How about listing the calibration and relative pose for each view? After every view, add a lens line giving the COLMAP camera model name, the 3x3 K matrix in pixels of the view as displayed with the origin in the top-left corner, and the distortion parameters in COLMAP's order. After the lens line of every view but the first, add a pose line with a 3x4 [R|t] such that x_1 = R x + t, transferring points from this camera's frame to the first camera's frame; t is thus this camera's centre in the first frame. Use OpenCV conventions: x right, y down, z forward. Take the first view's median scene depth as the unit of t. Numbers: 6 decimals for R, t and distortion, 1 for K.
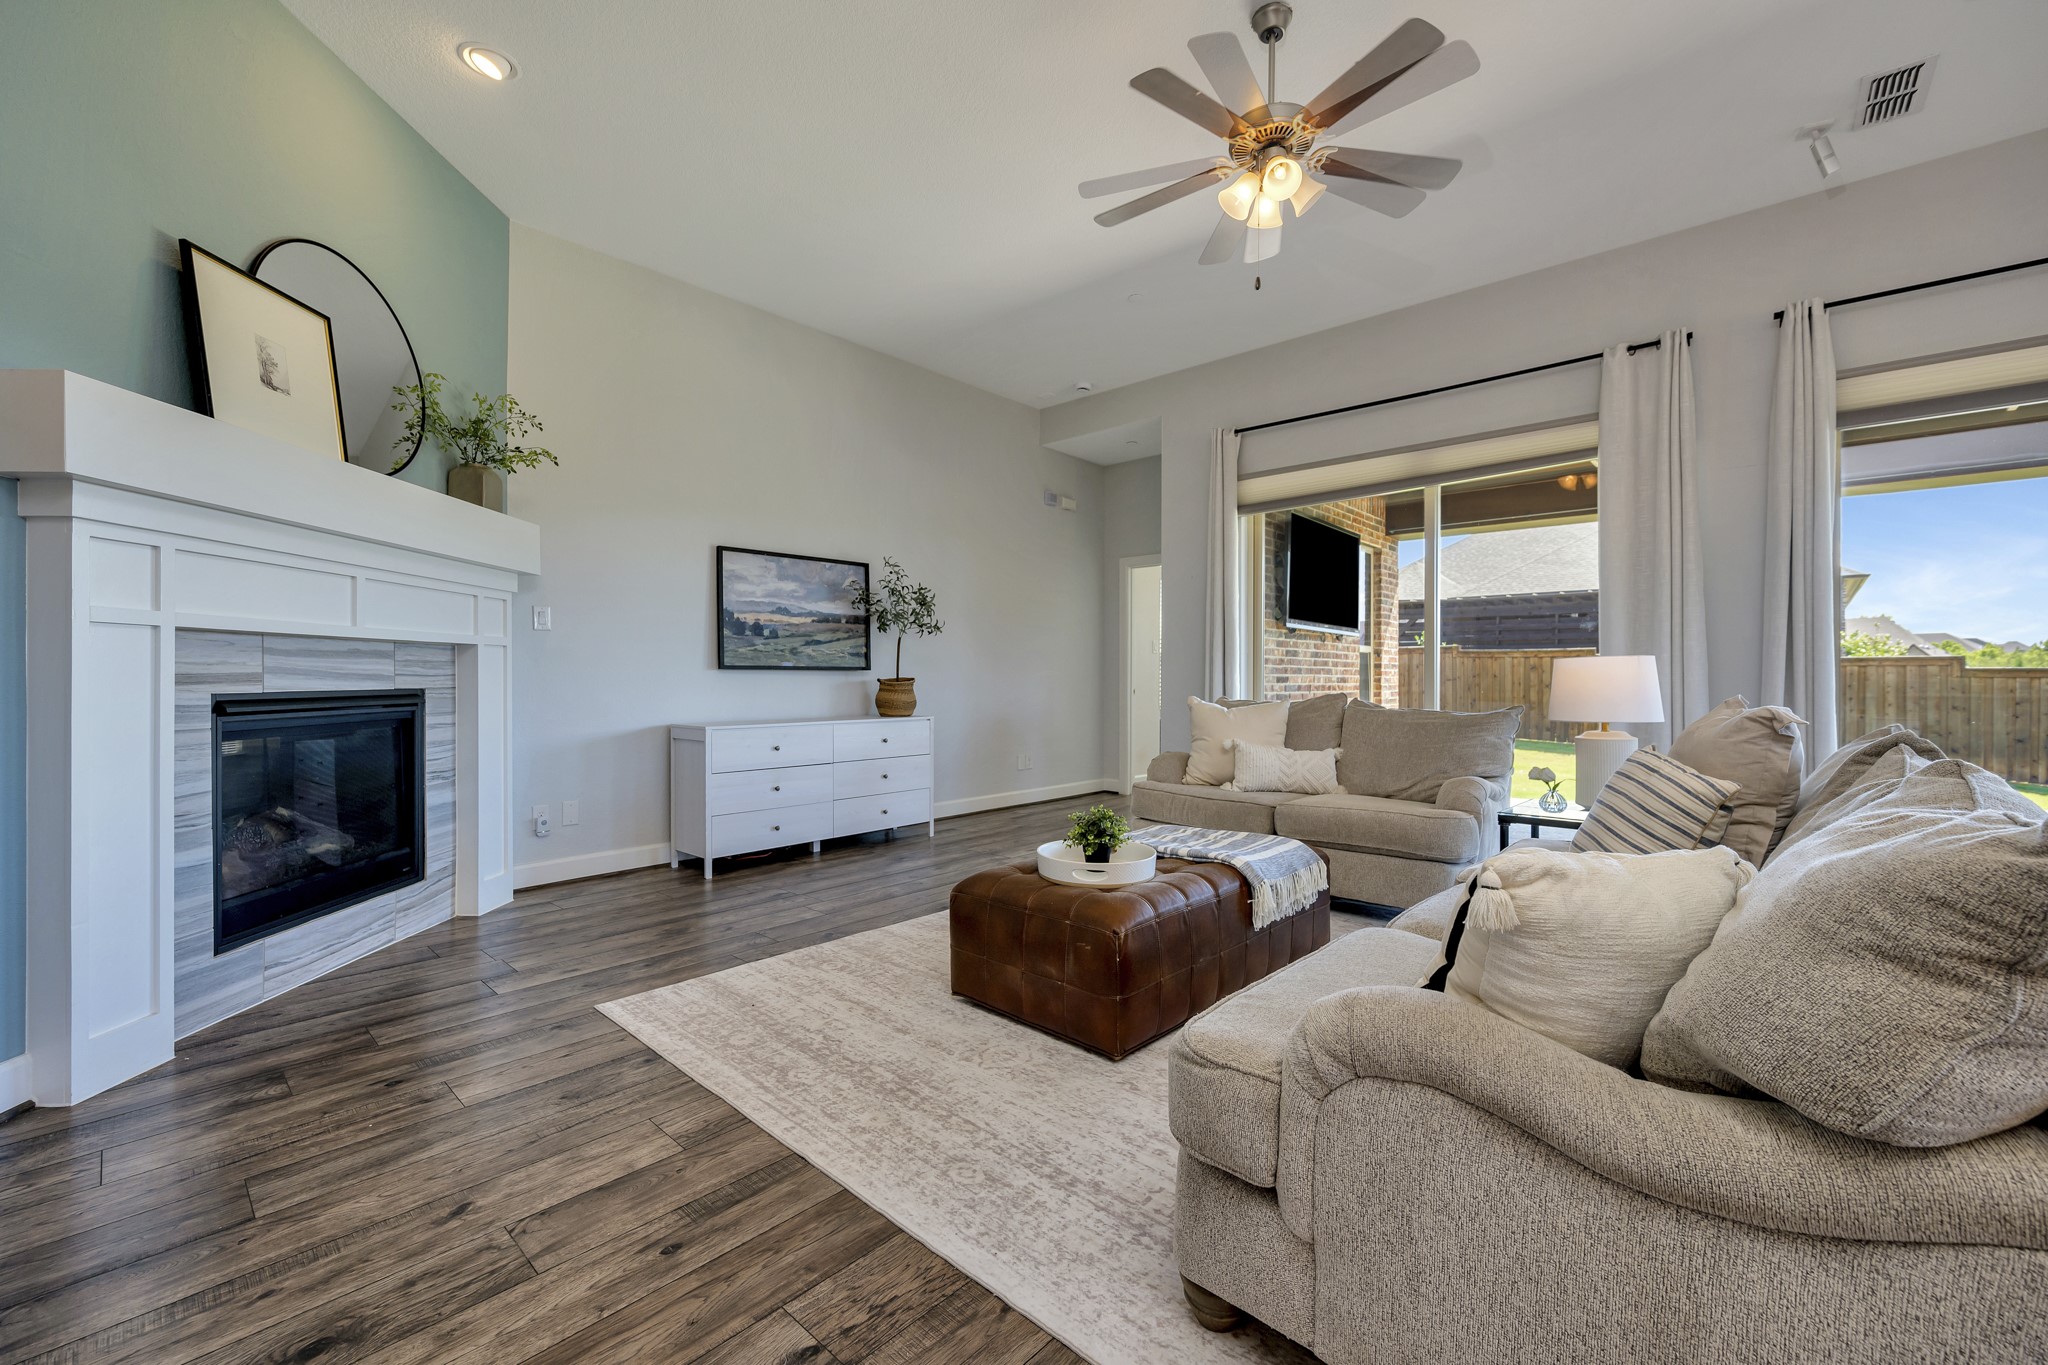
lens RADIAL K [[824.5, 0, 1021.8], [0, 824.5, 674.6], [0, 0, 1]] dist [-0.003030, 0.000730]
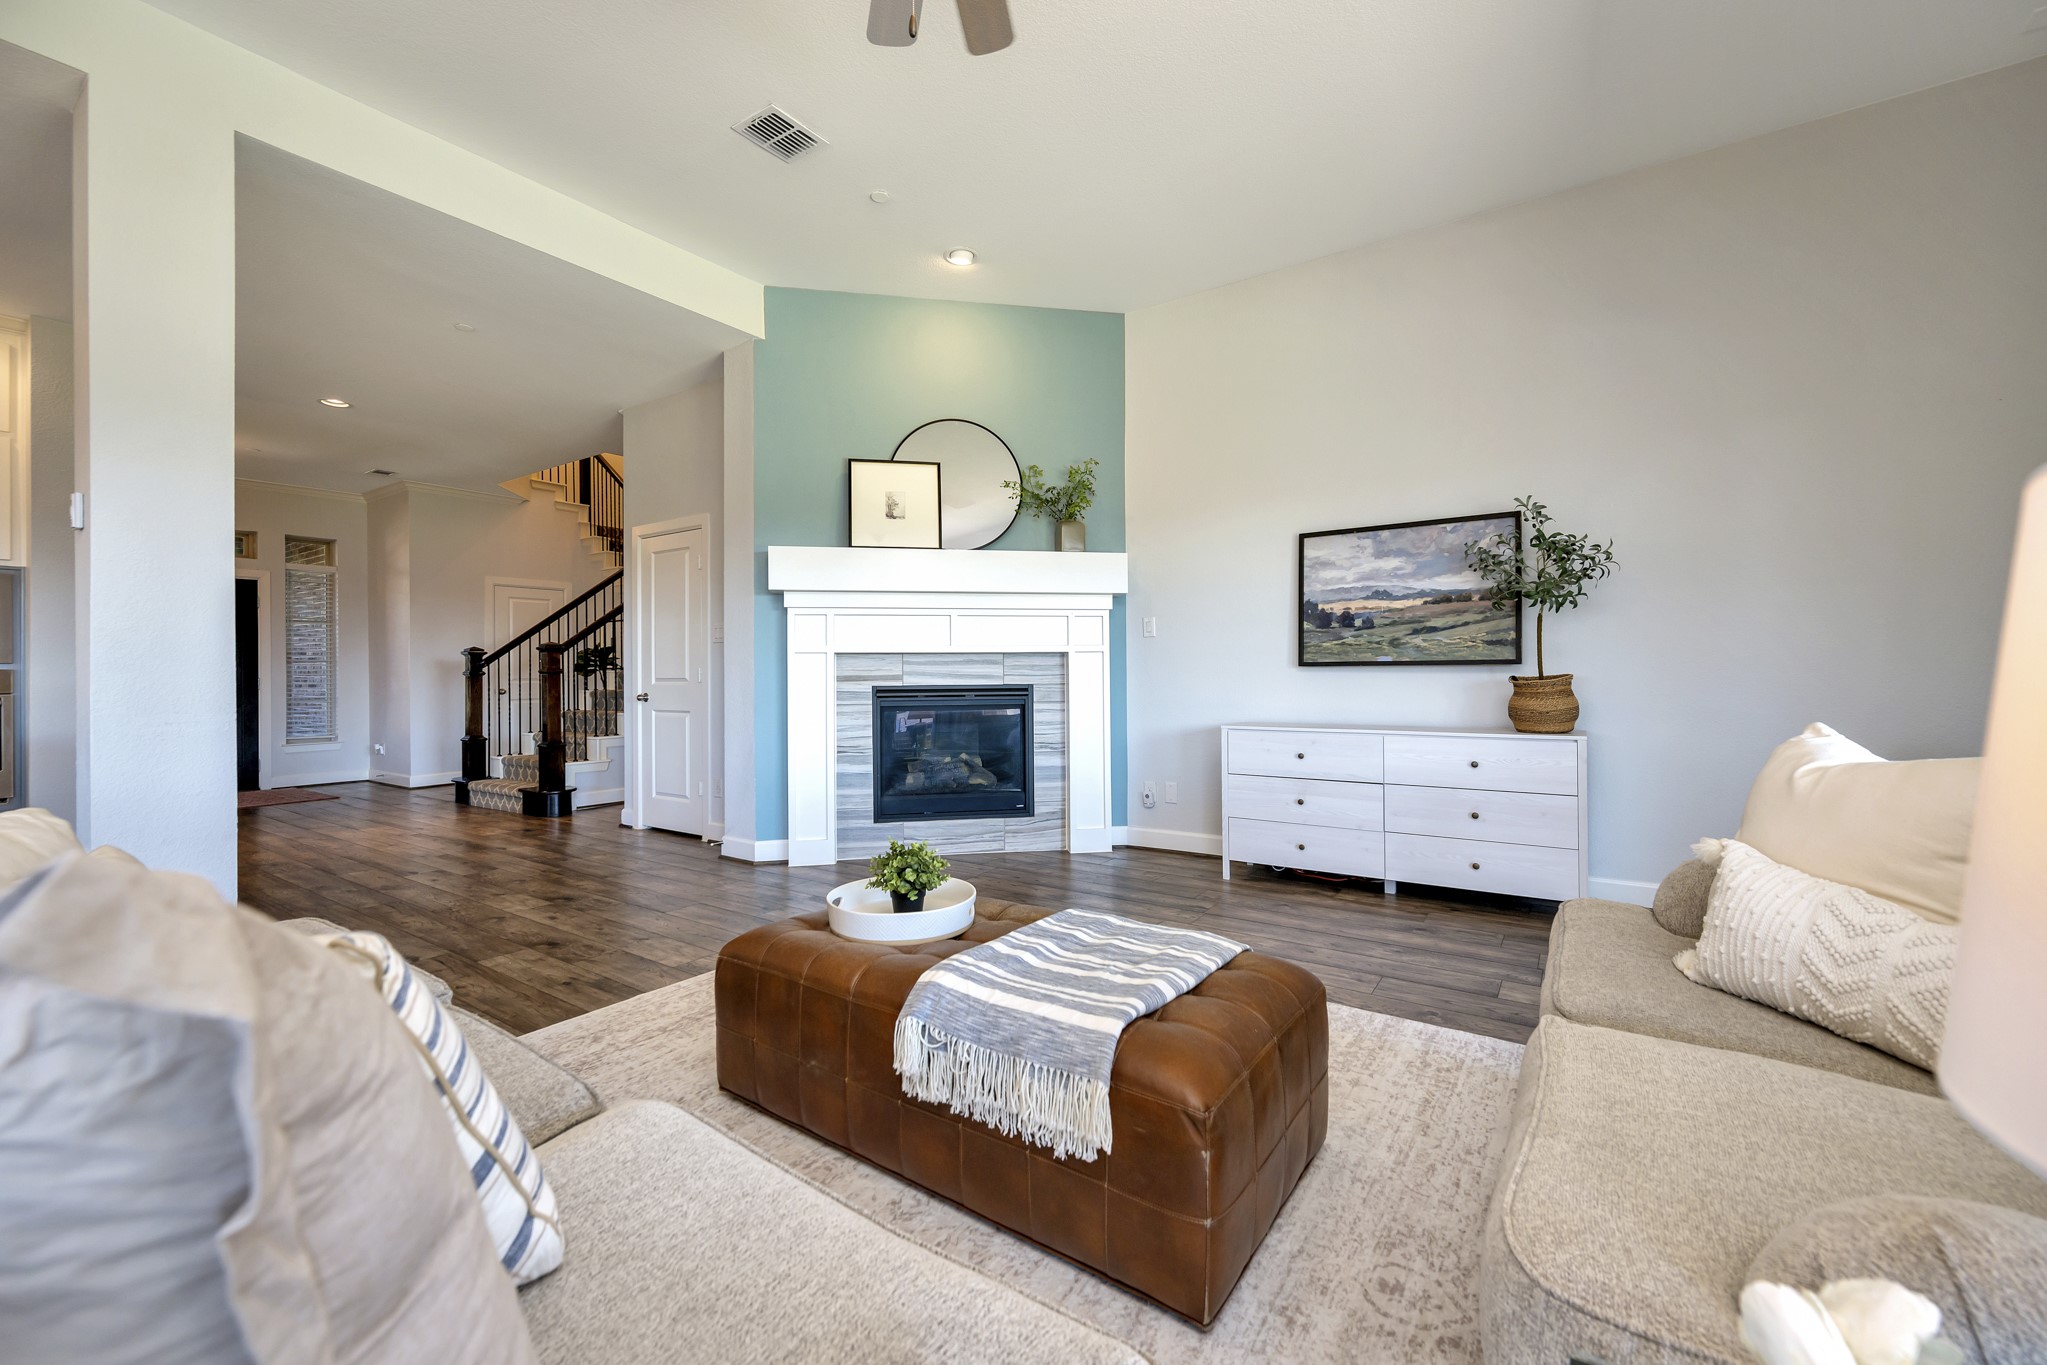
lens RADIAL K [[824.1, 0, 1033.9], [0, 824.1, 670.5], [0, 0, 1]] dist [-0.003030, 0.000730]
pose [[0.149180, -0.005562, -0.988794, 0.677158], [0.008974, 0.999951, -0.004271, -0.000898], [0.988769, -0.008237, 0.149222, 0.752298]]
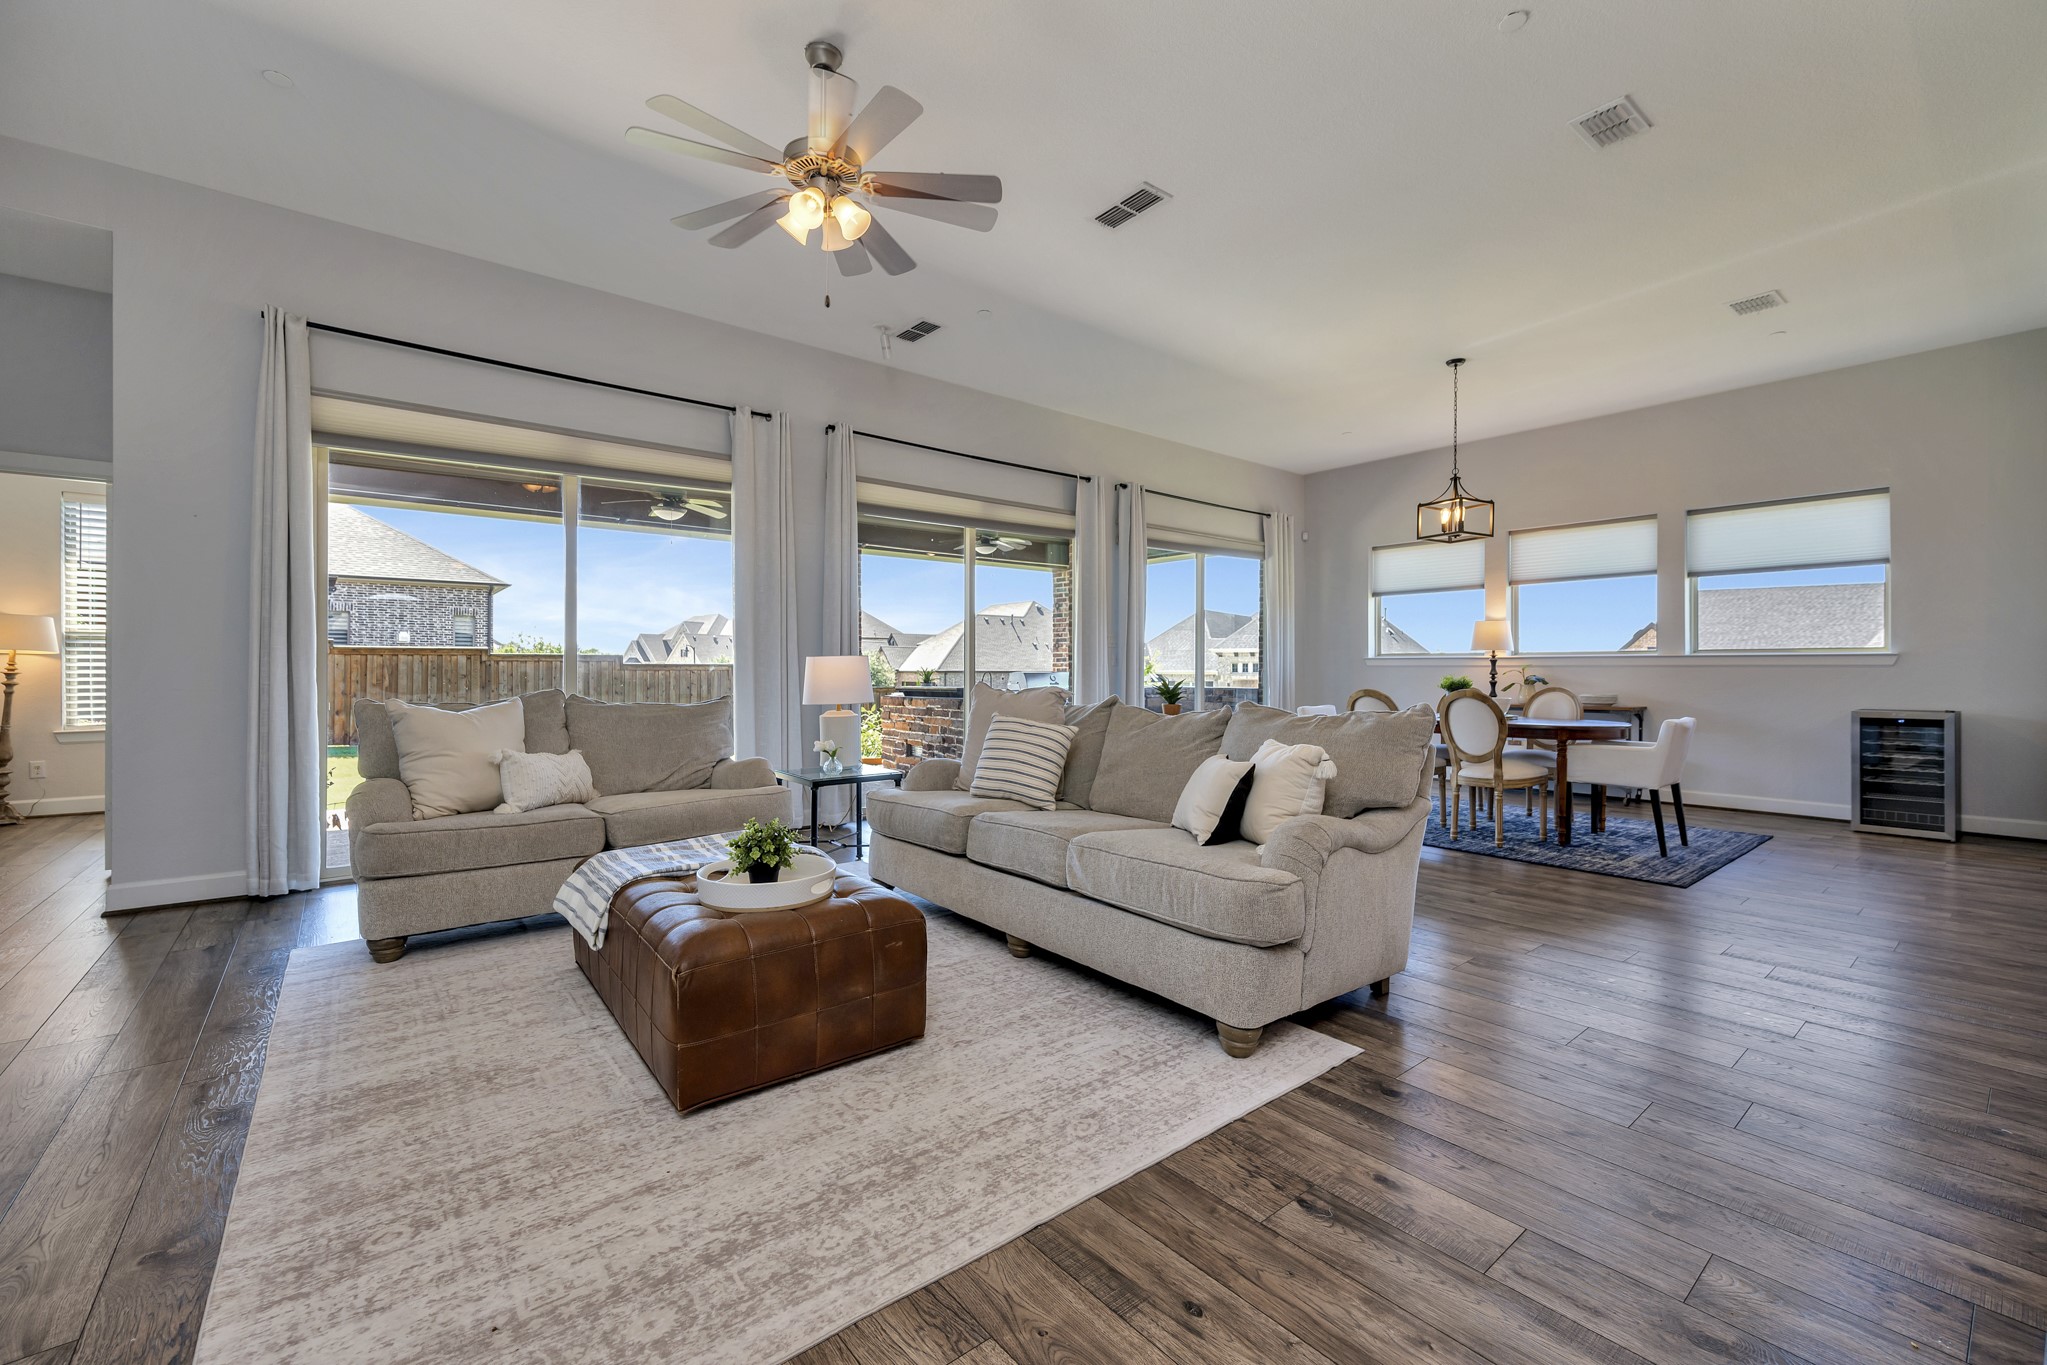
lens RADIAL K [[824.1, 0, 1057.1], [0, 824.1, 673.8], [0, 0, 1]] dist [-0.003030, 0.000730]
pose [[0.143366, -0.006981, 0.989645, -0.560387], [-0.000751, 0.999974, 0.007163, -0.001788], [-0.989669, -0.001770, 0.143357, 0.428349]]
